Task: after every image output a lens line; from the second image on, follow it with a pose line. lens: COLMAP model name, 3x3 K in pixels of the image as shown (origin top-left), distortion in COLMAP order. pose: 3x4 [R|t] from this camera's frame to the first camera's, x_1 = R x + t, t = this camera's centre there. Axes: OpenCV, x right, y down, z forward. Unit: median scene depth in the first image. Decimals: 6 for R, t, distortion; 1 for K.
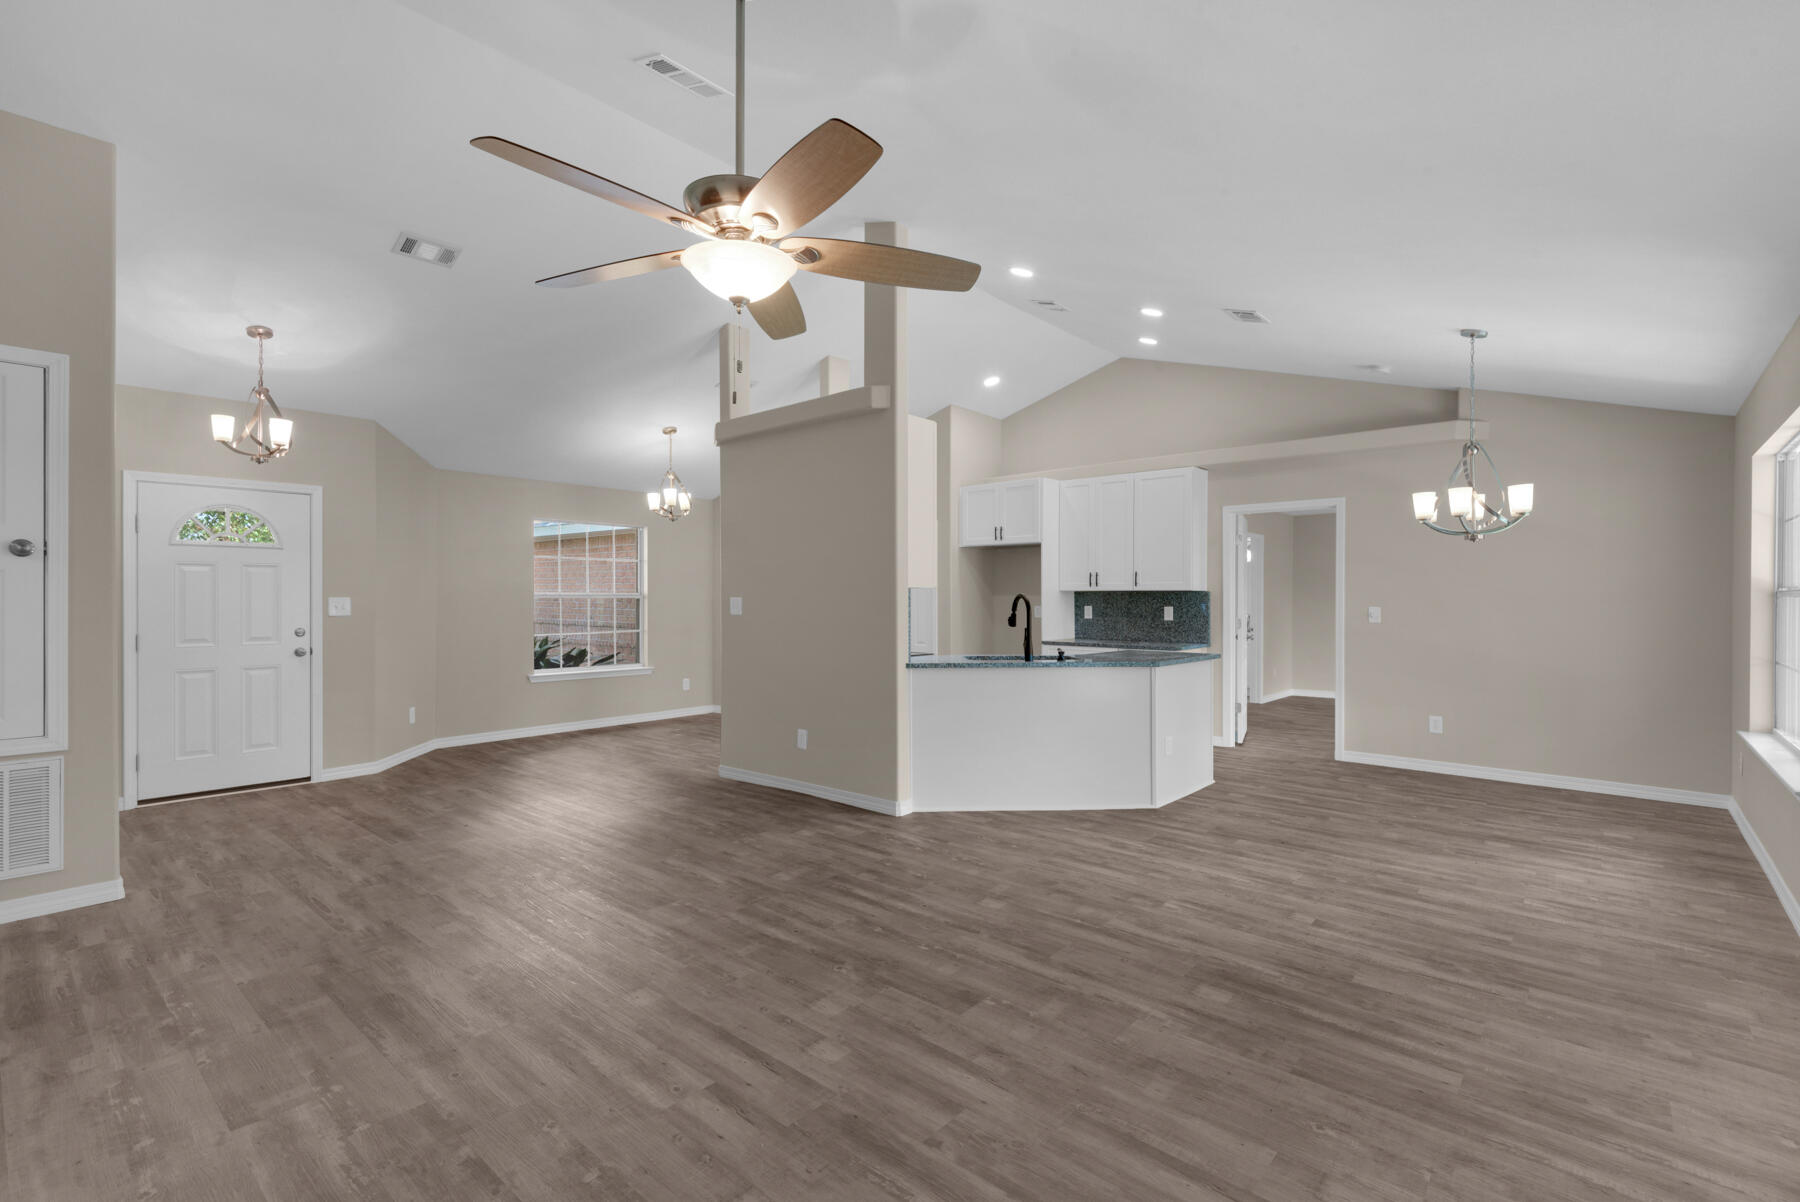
lens RADIAL K [[816.9, 0, 908.4], [0, 816.9, 597.4], [0, 0, 1]] dist [0.022969, -0.011276]
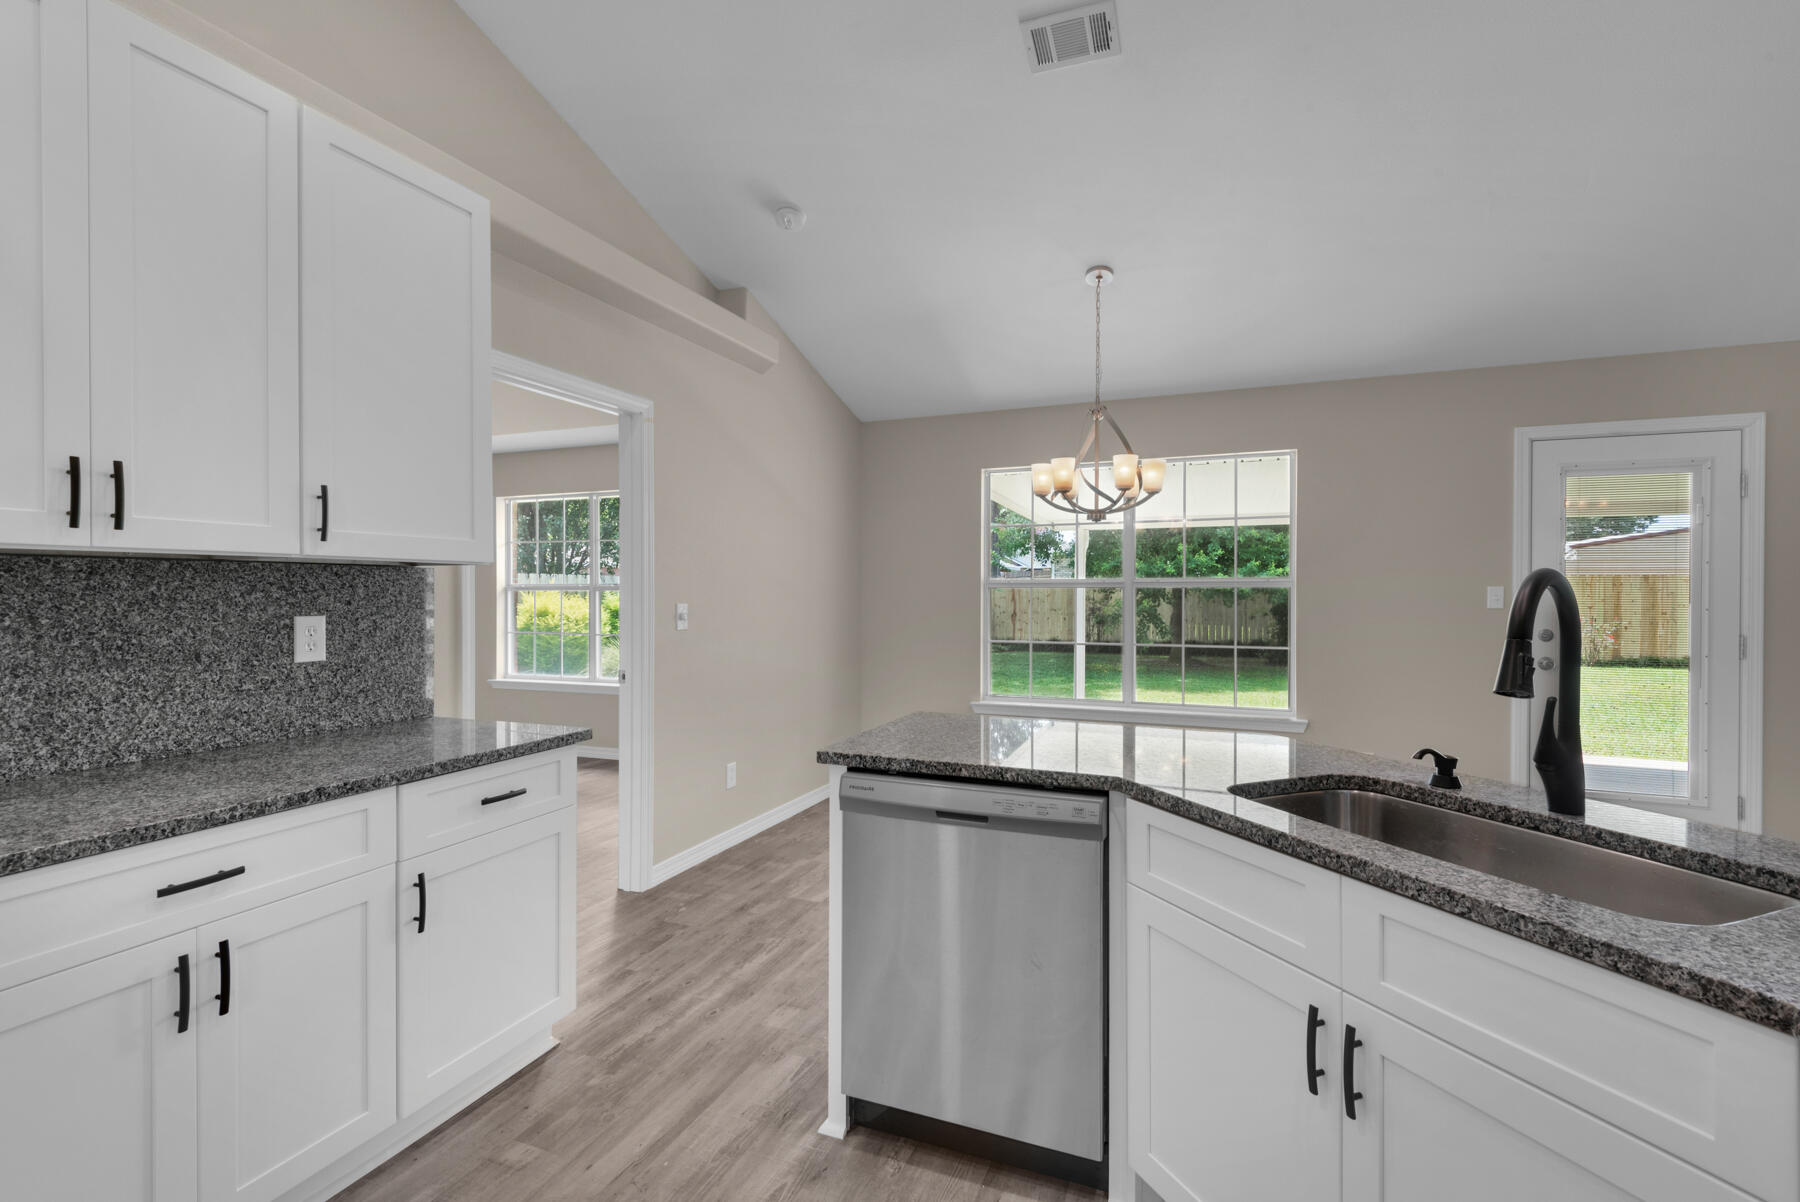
lens RADIAL K [[816.9, 0, 892.3], [0, 816.9, 596.3], [0, 0, 1]] dist [0.022969, -0.011276]
pose [[-0.318651, -0.007300, 0.947844, -0.063281], [-0.002450, 0.999973, 0.006877, 0.006398], [-0.947869, -0.000131, -0.318660, 1.939515]]
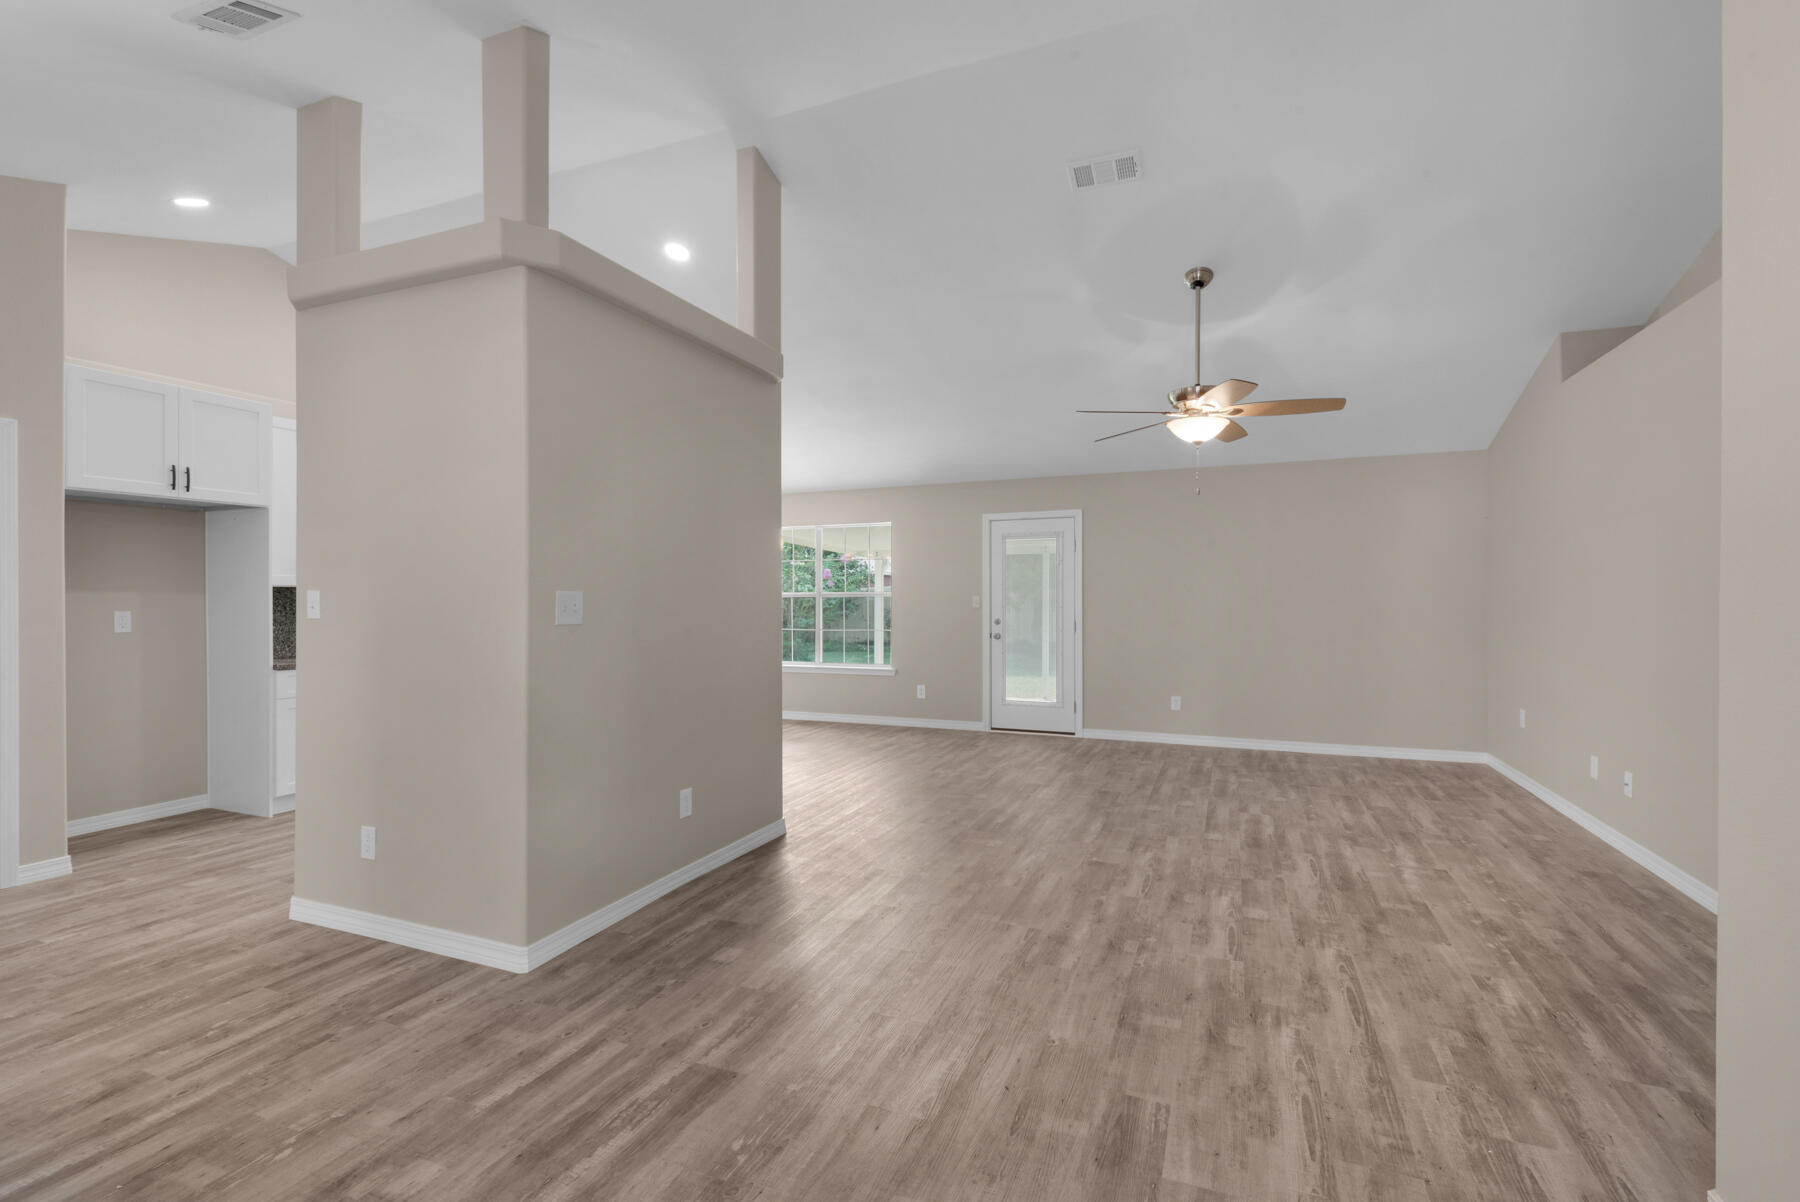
lens RADIAL K [[816.9, 0, 895.0], [0, 816.9, 592.9], [0, 0, 1]] dist [0.022969, -0.011276]
pose [[-0.317912, 0.008764, 0.948080, -1.312873], [0.001156, 0.999960, -0.008856, 0.008569], [-0.948119, -0.001719, -0.317910, 1.660084]]
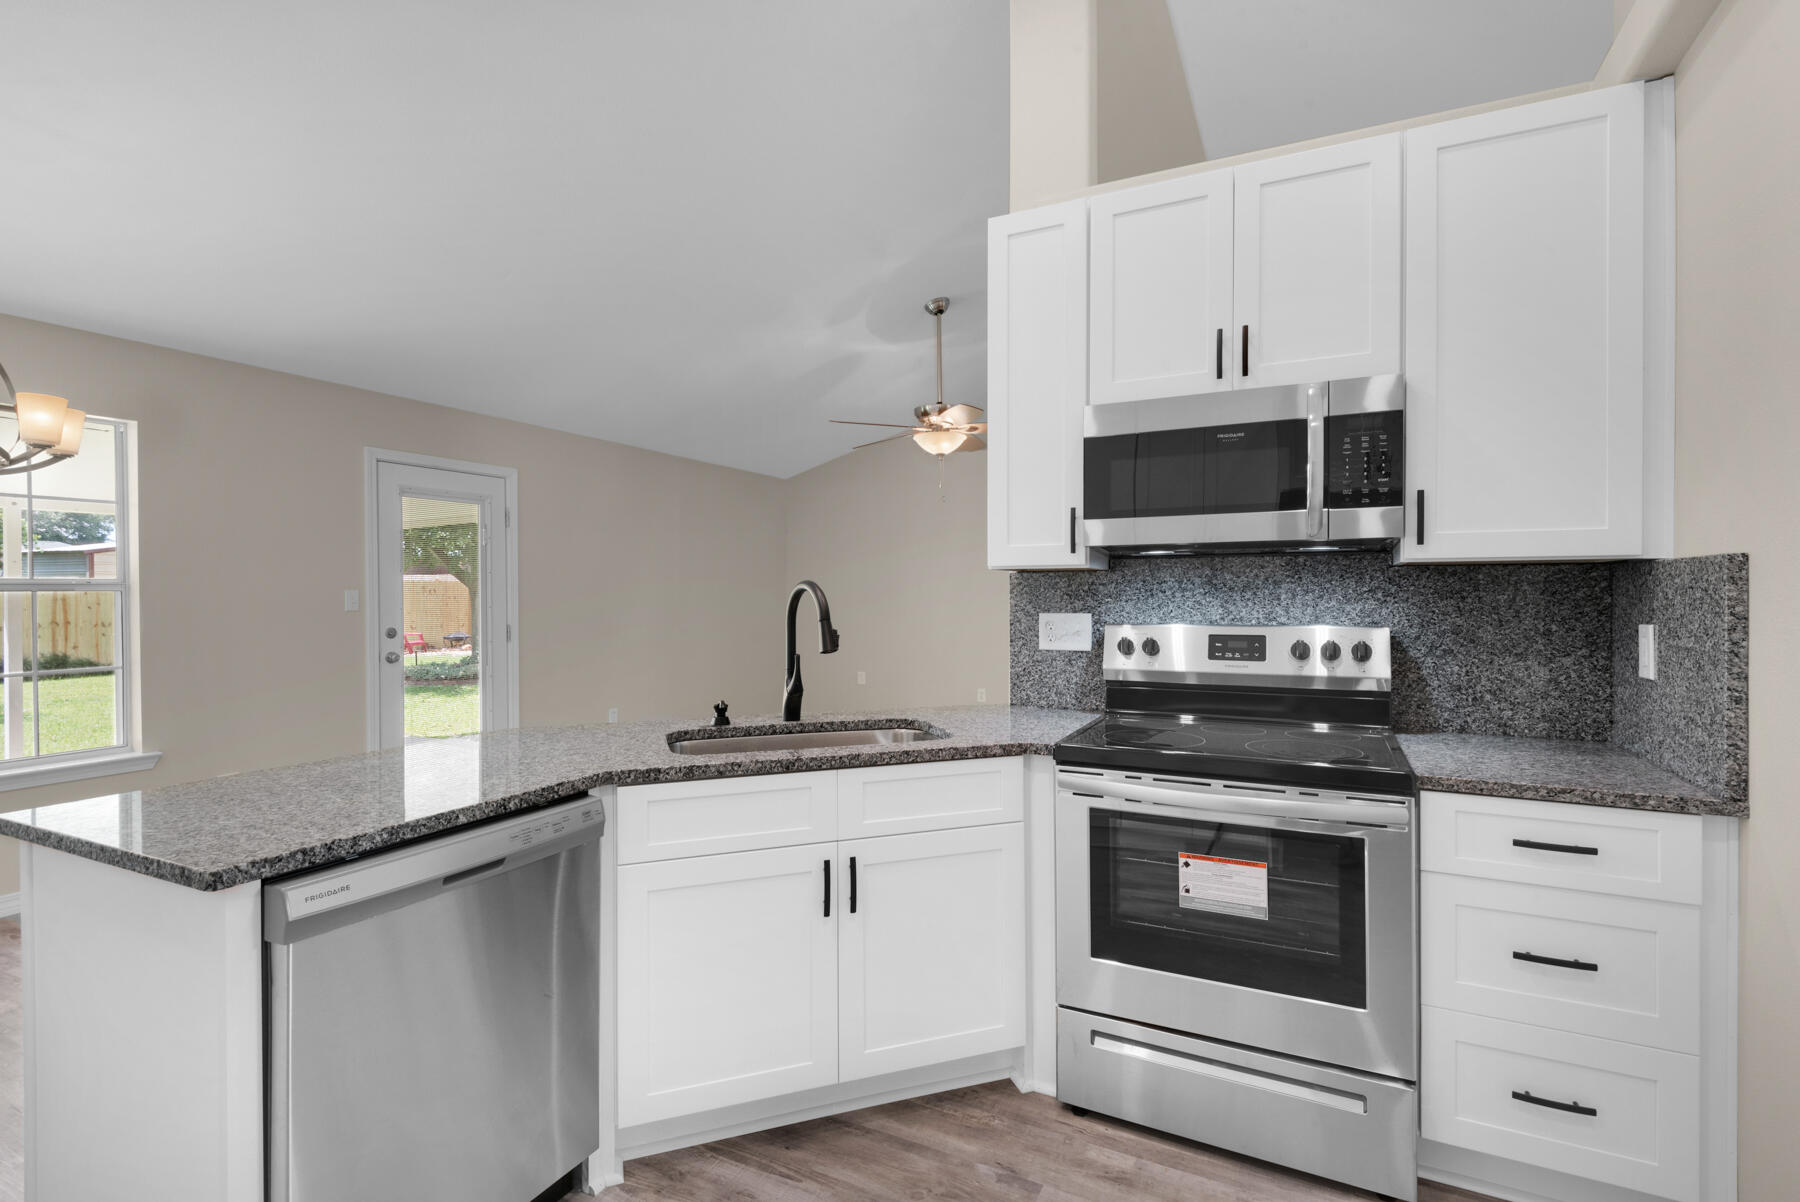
lens RADIAL K [[816.9, 0, 896.4], [0, 816.9, 596.8], [0, 0, 1]] dist [0.022969, -0.011276]
pose [[-0.965901, 0.001314, -0.258908, 0.318889], [0.001097, 0.999999, 0.000984, 0.009198], [0.258909, 0.000667, -0.965901, 2.195444]]
